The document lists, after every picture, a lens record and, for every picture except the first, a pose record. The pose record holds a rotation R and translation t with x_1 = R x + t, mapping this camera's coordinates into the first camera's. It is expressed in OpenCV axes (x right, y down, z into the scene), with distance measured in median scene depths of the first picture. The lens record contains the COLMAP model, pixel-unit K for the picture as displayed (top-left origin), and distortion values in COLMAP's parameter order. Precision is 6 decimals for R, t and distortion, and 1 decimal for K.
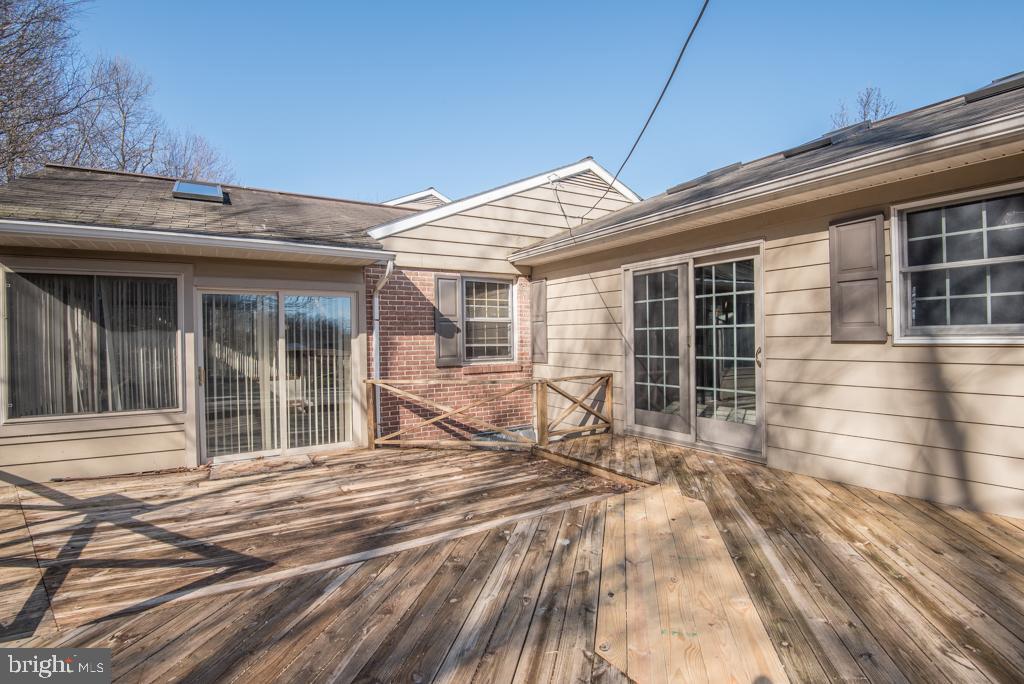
lens RADIAL K [[477.4, 0, 527.0], [0, 477.4, 340.8], [0, 0, 1]] dist [-0.029664, -0.010543]
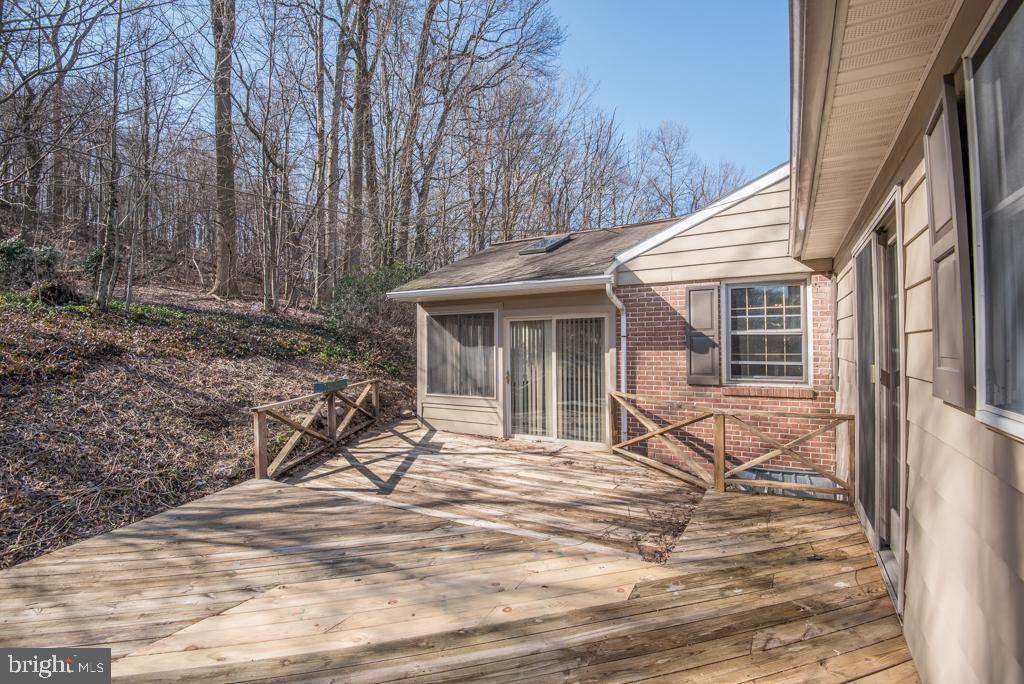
lens RADIAL K [[477.4, 0, 515.4], [0, 477.4, 346.0], [0, 0, 1]] dist [-0.029664, -0.010543]
pose [[0.456136, 0.014789, -0.889787, 0.646924], [-0.002701, 0.999880, 0.015235, -0.045445], [0.889906, -0.004546, 0.456121, 0.345993]]
